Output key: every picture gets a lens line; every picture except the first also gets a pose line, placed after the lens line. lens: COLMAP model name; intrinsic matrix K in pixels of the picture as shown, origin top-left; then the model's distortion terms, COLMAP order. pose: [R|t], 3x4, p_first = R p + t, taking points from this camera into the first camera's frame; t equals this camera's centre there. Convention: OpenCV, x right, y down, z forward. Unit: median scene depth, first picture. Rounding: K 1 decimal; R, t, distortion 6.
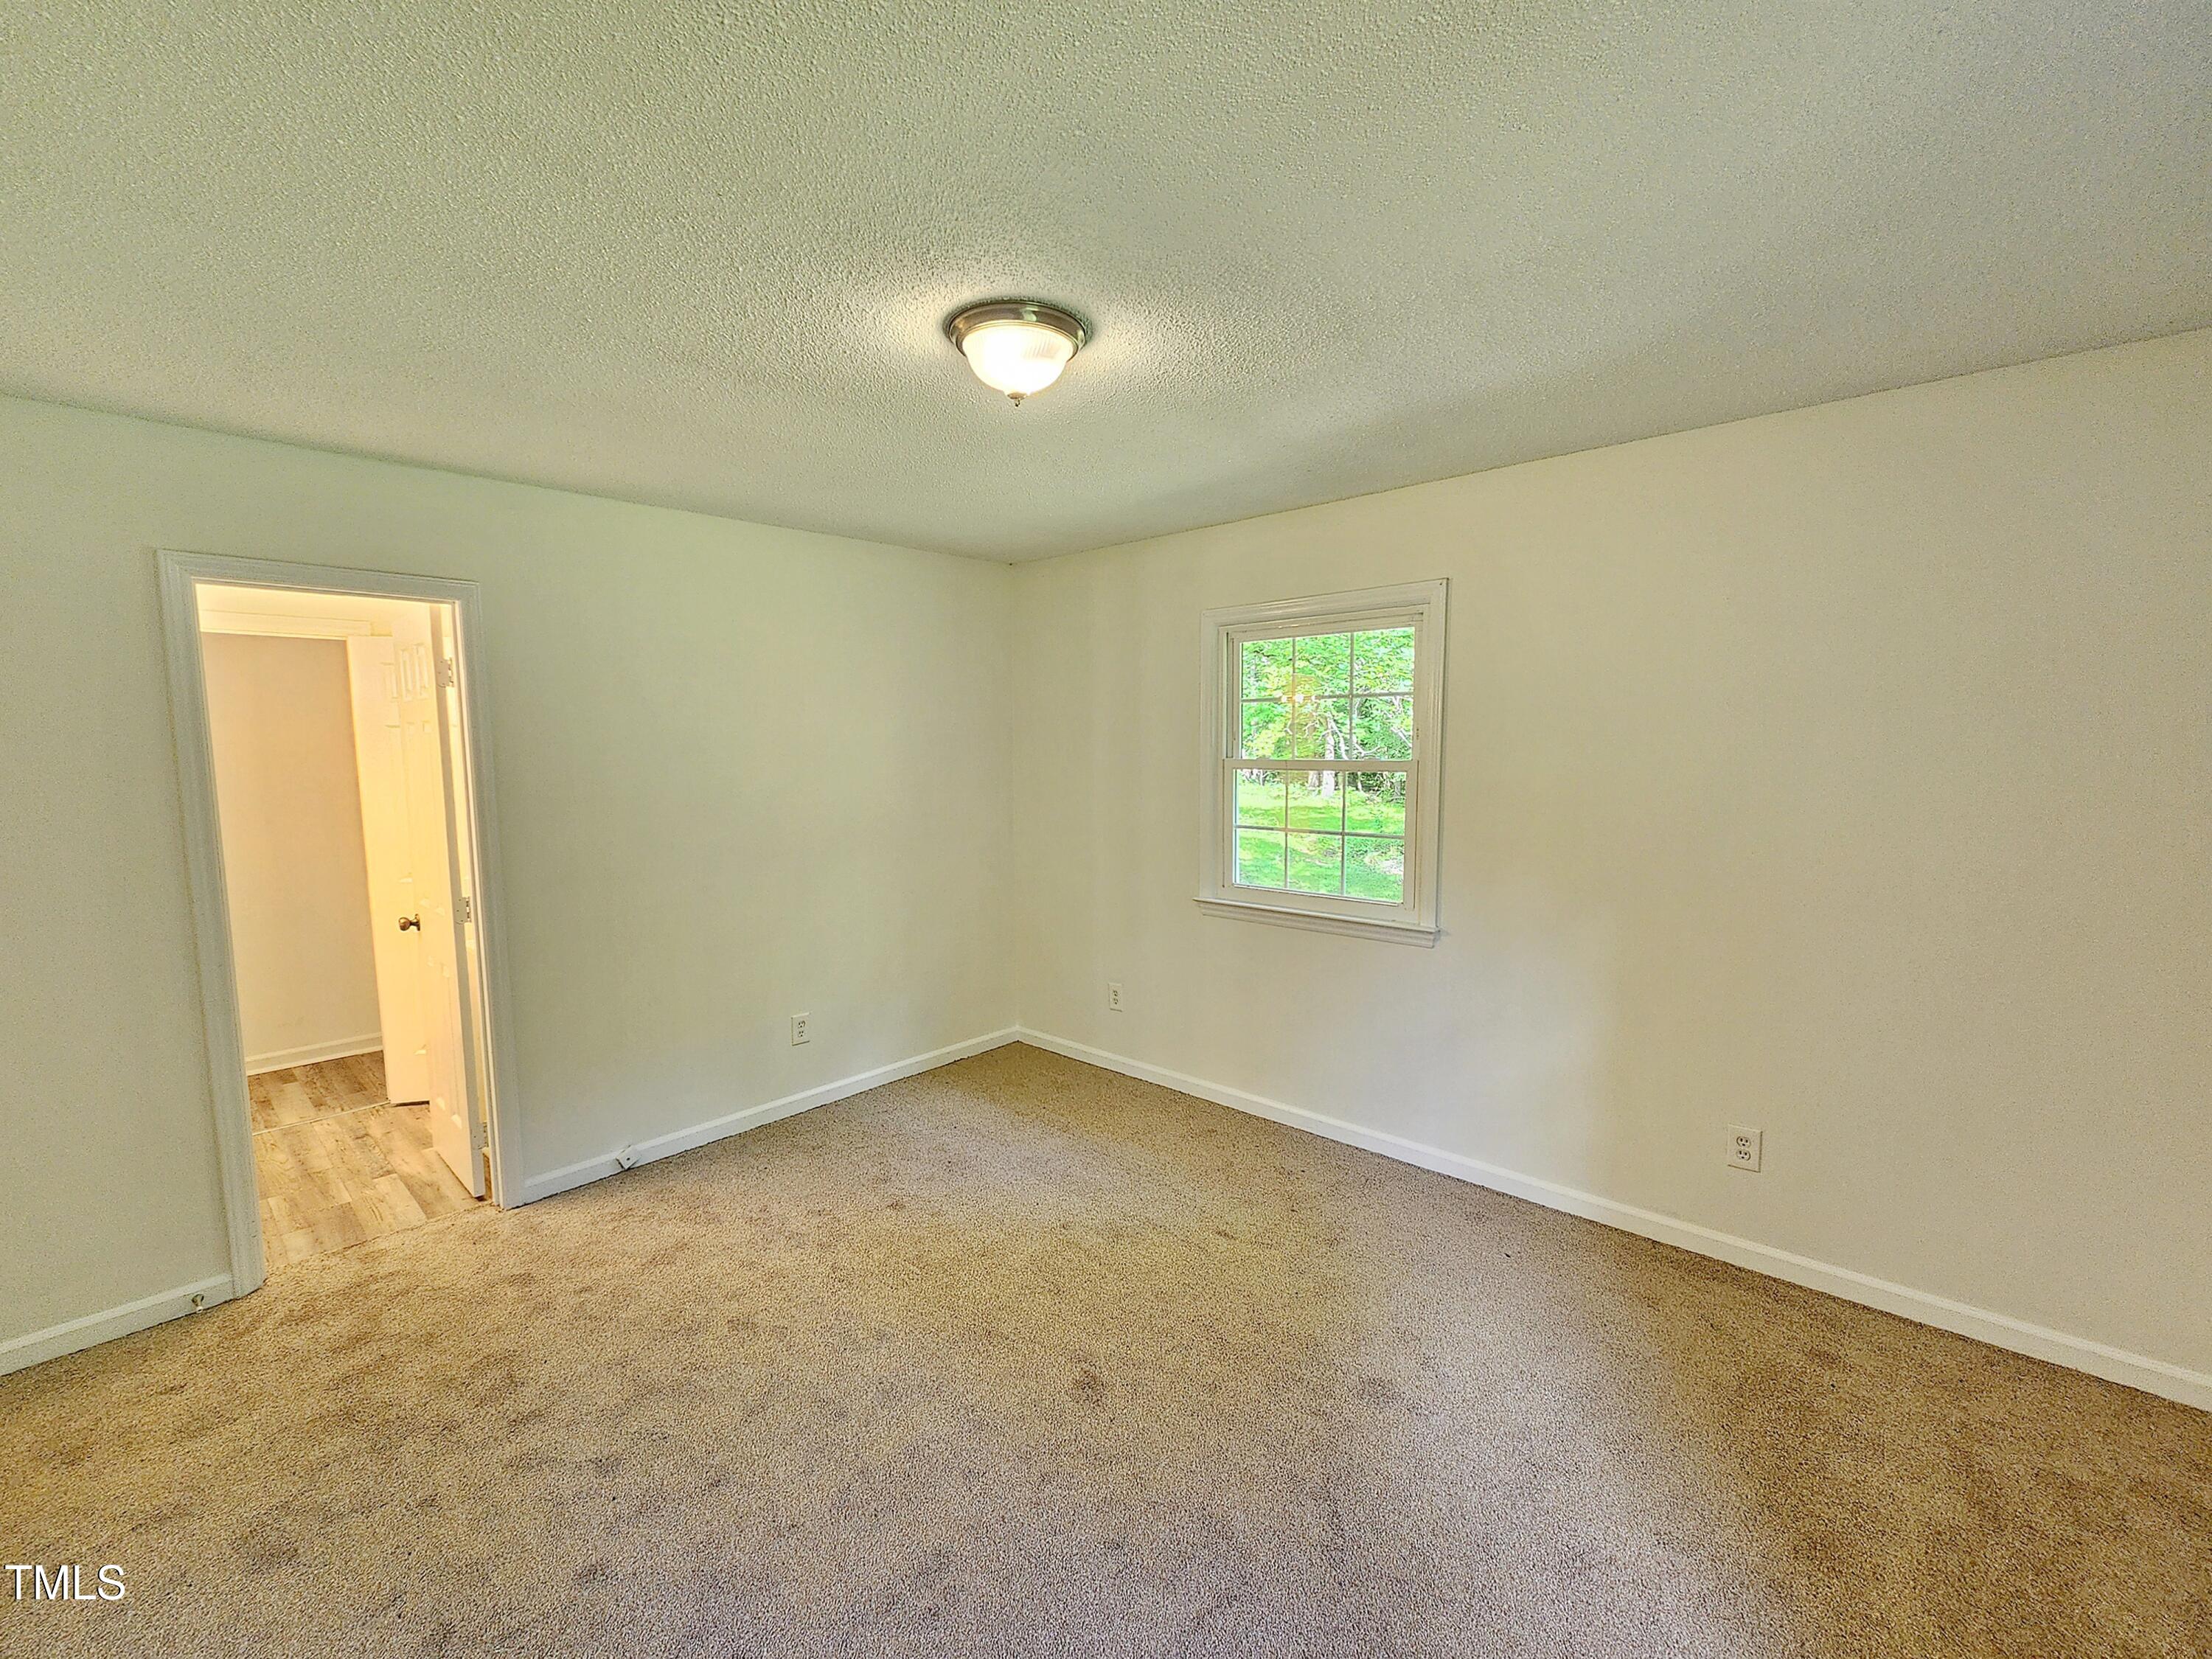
lens RADIAL K [[934.0, 0, 1097.3], [0, 934.0, 834.8], [0, 0, 1]] dist [-0.000659, 0.000471]
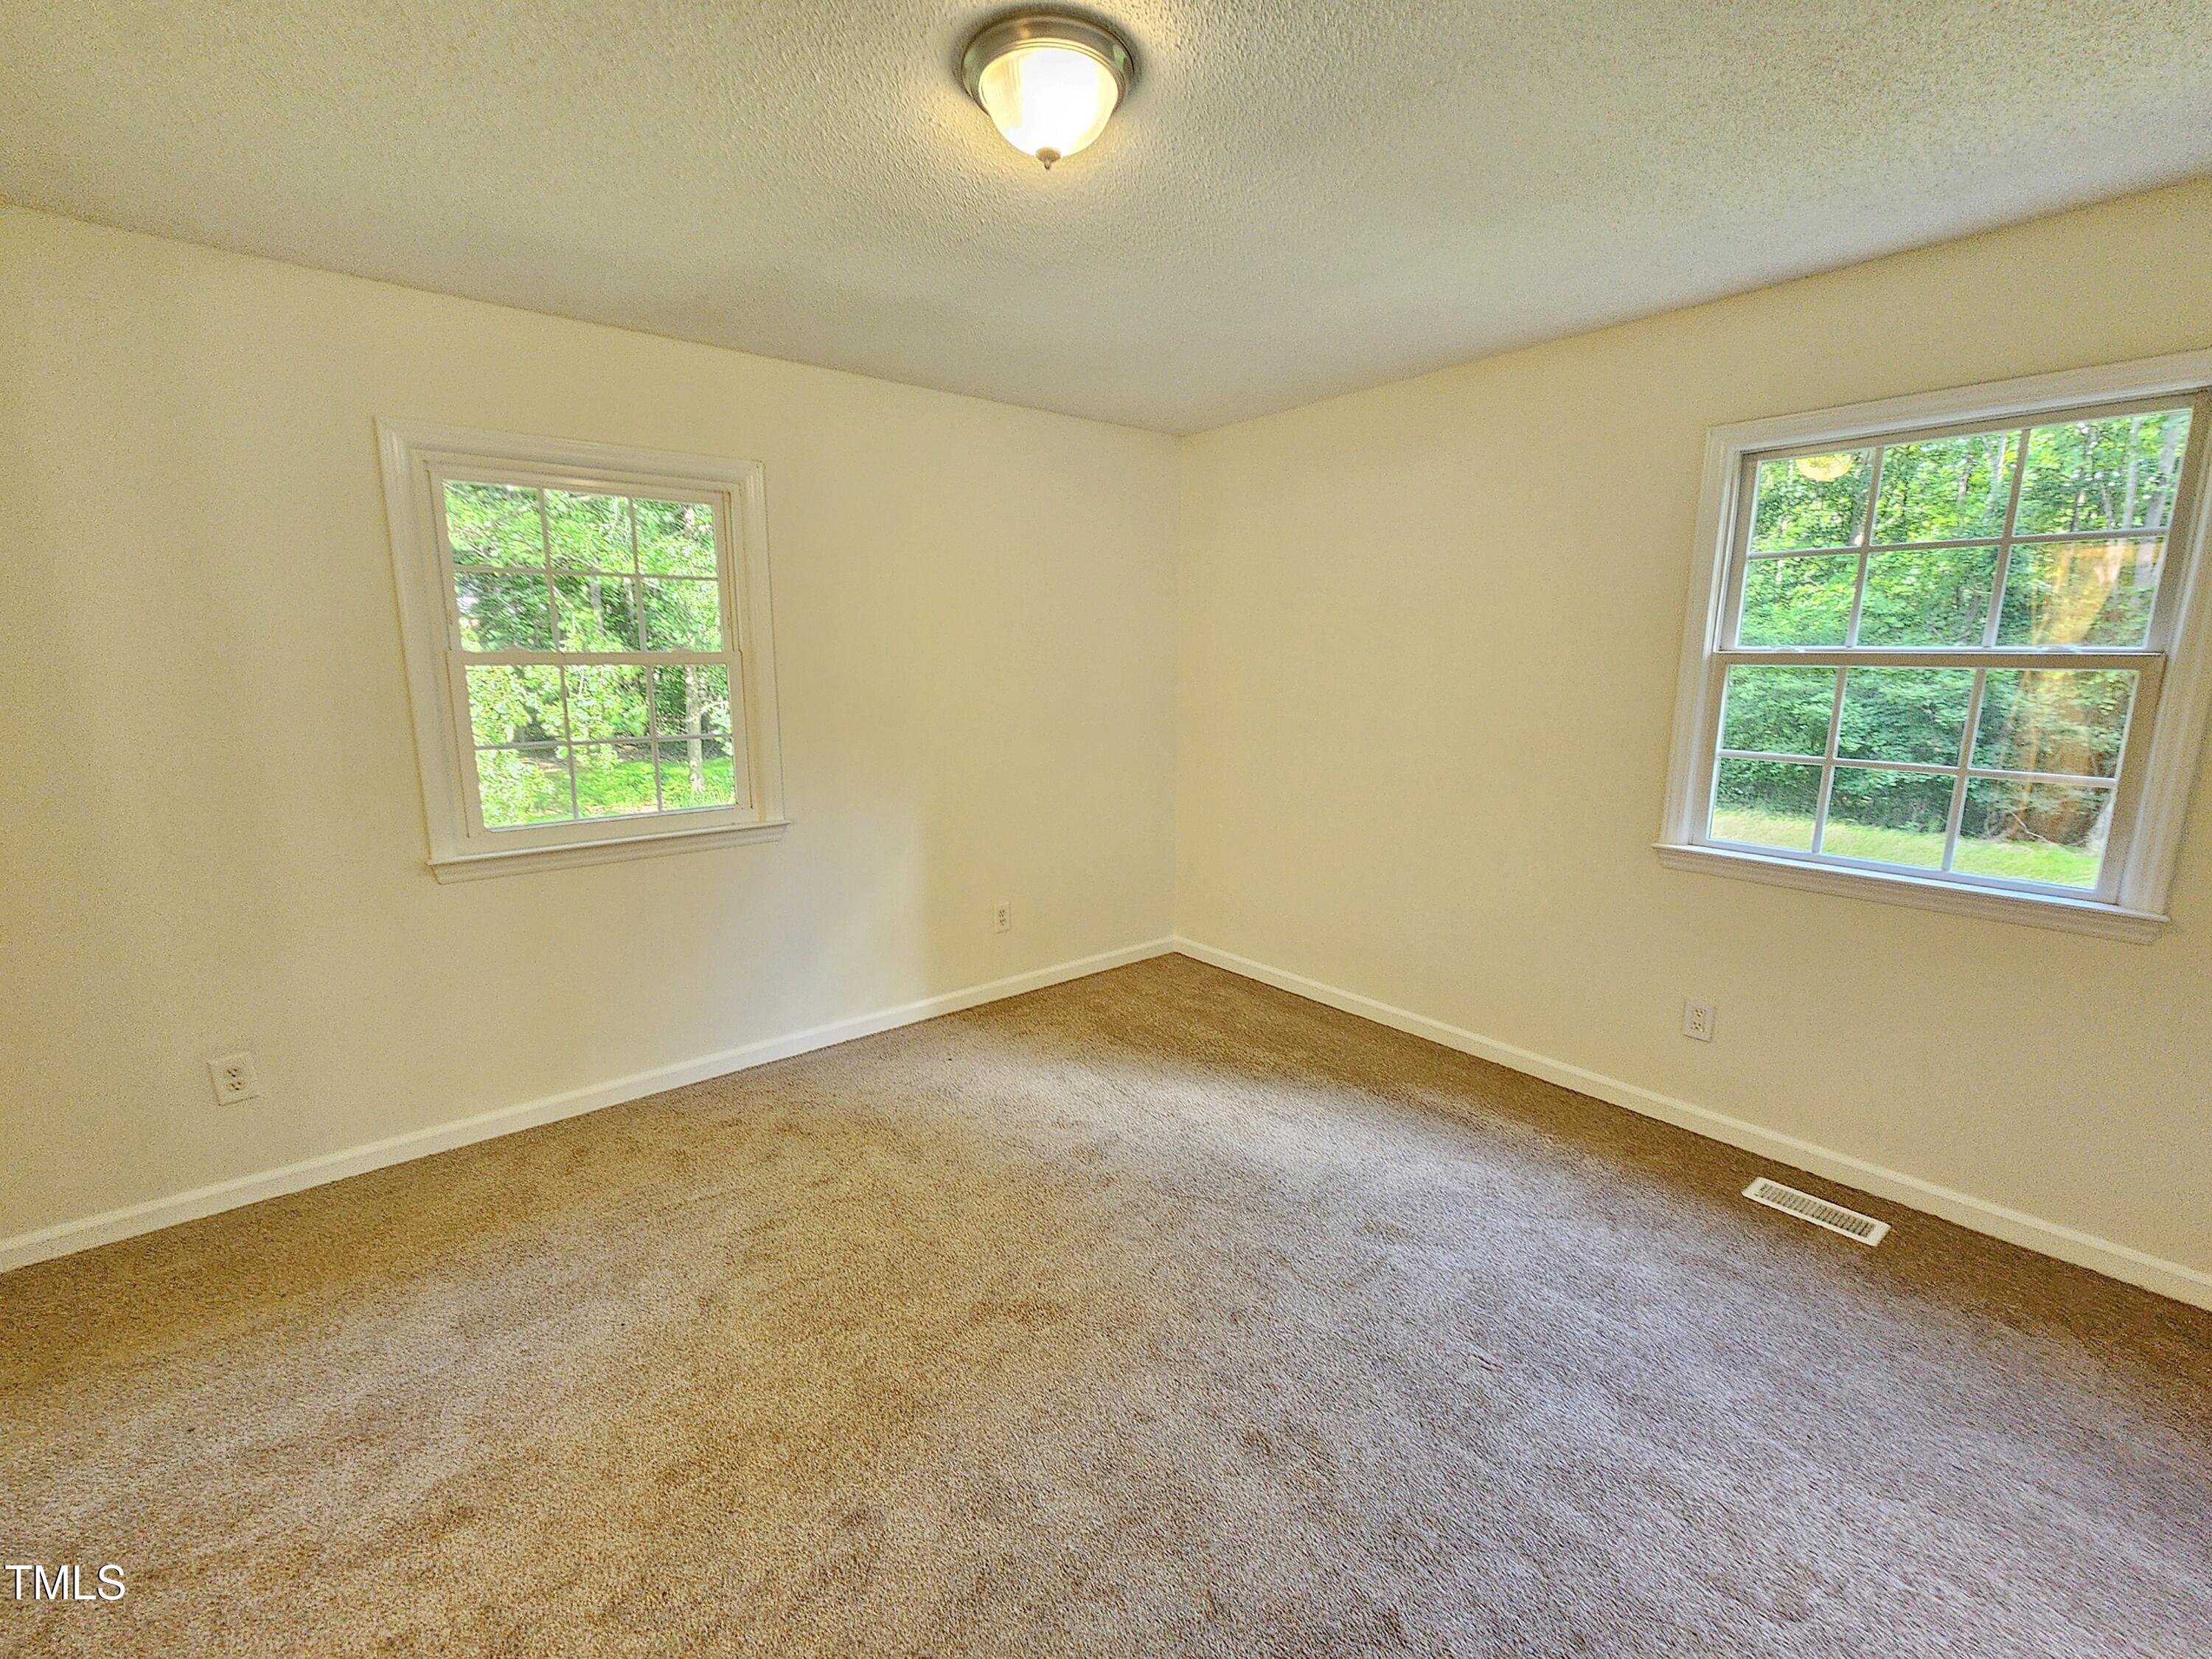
lens RADIAL K [[934.0, 0, 1097.3], [0, 934.0, 834.8], [0, 0, 1]] dist [-0.000659, 0.000471]
pose [[0.136521, -0.186798, 0.972866, -0.458010], [0.091444, 0.980244, 0.175382, -0.023393], [-0.986408, 0.065019, 0.150905, 0.417662]]
